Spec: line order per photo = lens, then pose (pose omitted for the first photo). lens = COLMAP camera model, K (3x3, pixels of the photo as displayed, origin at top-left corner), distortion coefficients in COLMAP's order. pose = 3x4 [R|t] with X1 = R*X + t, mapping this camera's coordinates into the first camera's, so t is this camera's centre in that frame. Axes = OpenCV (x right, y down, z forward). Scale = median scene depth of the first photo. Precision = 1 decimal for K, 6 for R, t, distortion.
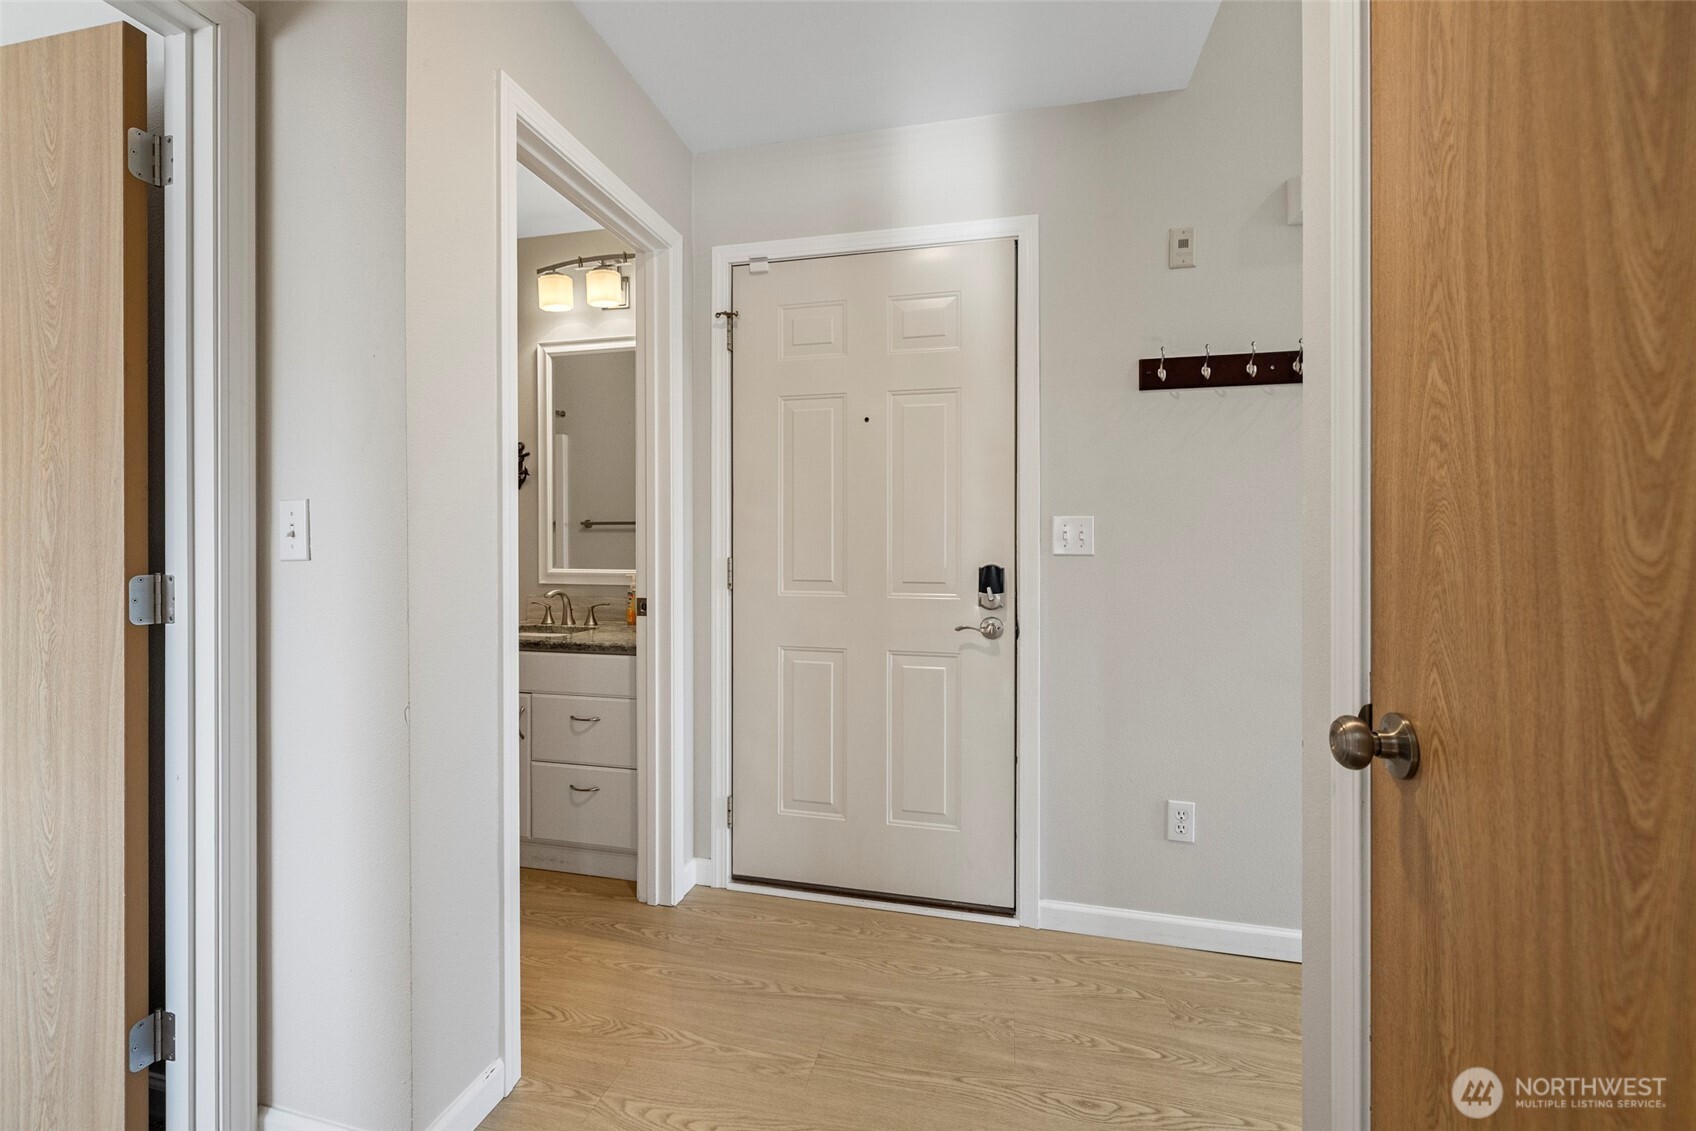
lens RADIAL K [[720.9, 0, 840.9], [0, 720.9, 556.1], [0, 0, 1]] dist [-0.000481, -0.000351]
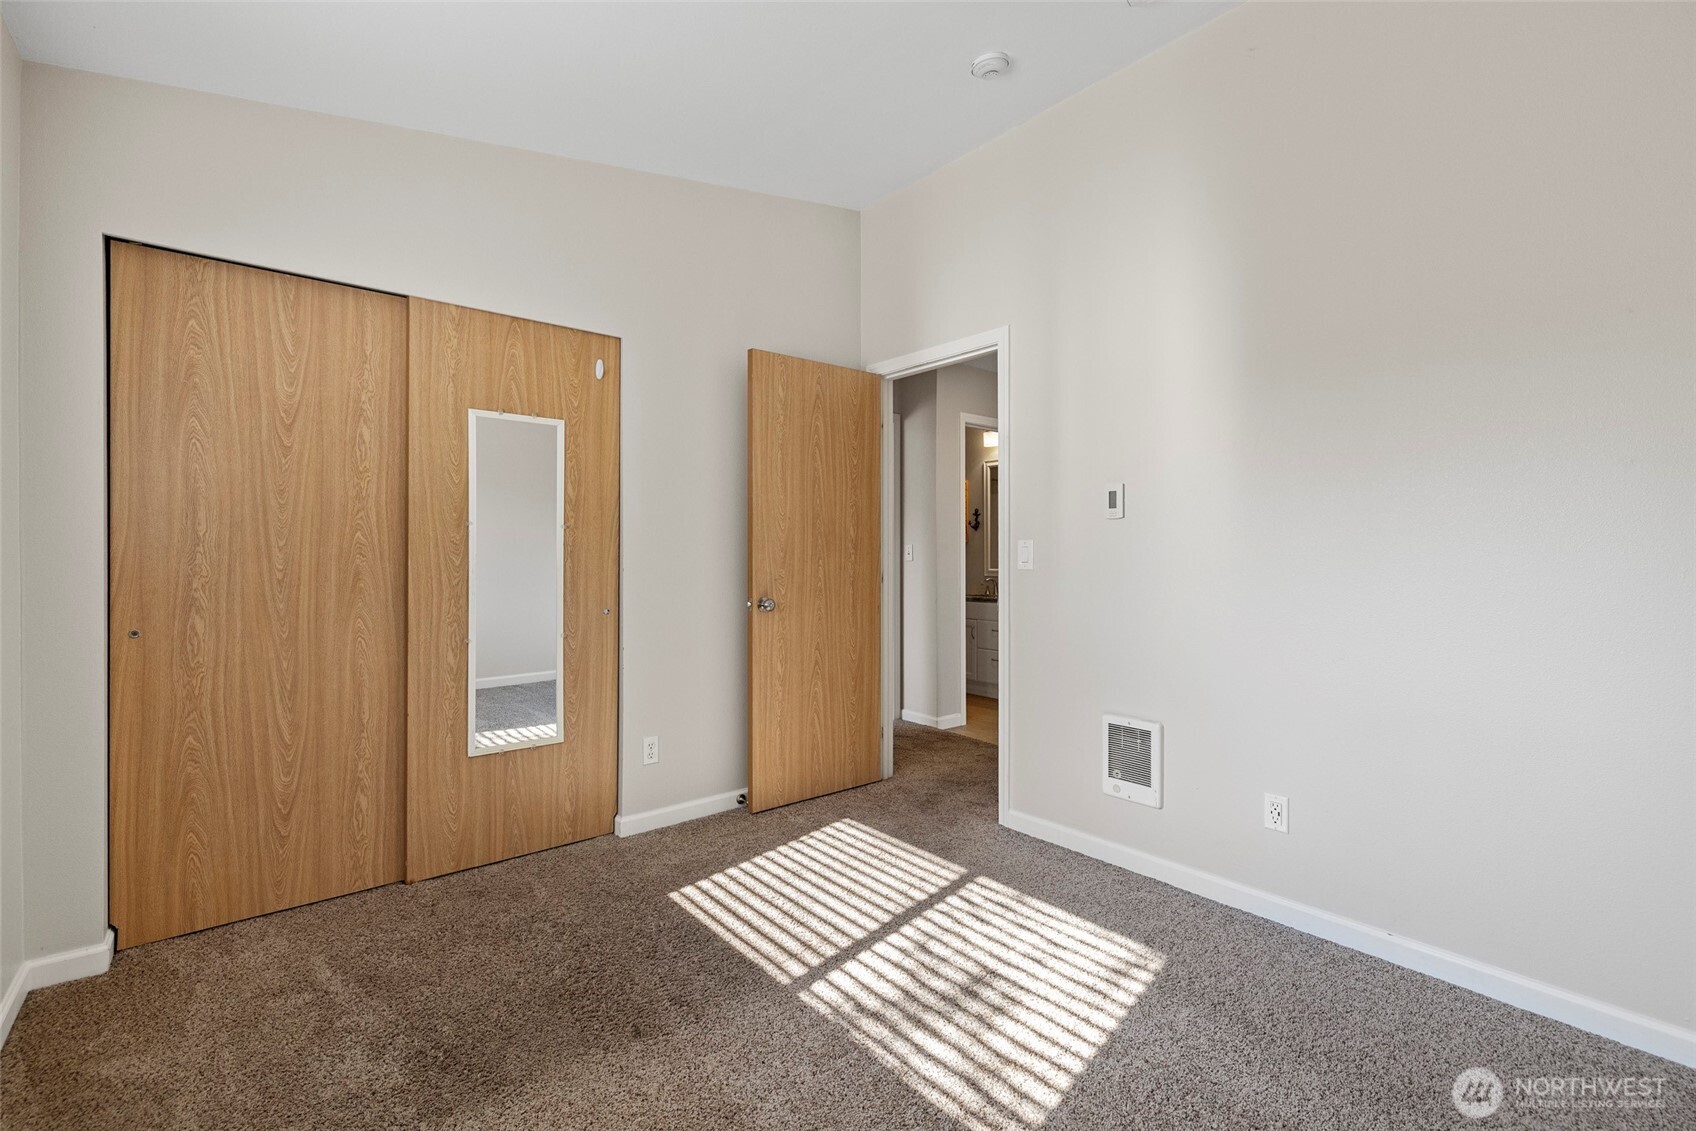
lens RADIAL K [[720.9, 0, 840.9], [0, 720.9, 556.1], [0, 0, 1]] dist [-0.000481, -0.000351]
pose [[-0.808255, -0.002854, 0.588825, -4.748959], [0.001093, 0.999979, 0.006347, -1.525281], [-0.588831, 0.005774, -0.808235, 2.654895]]
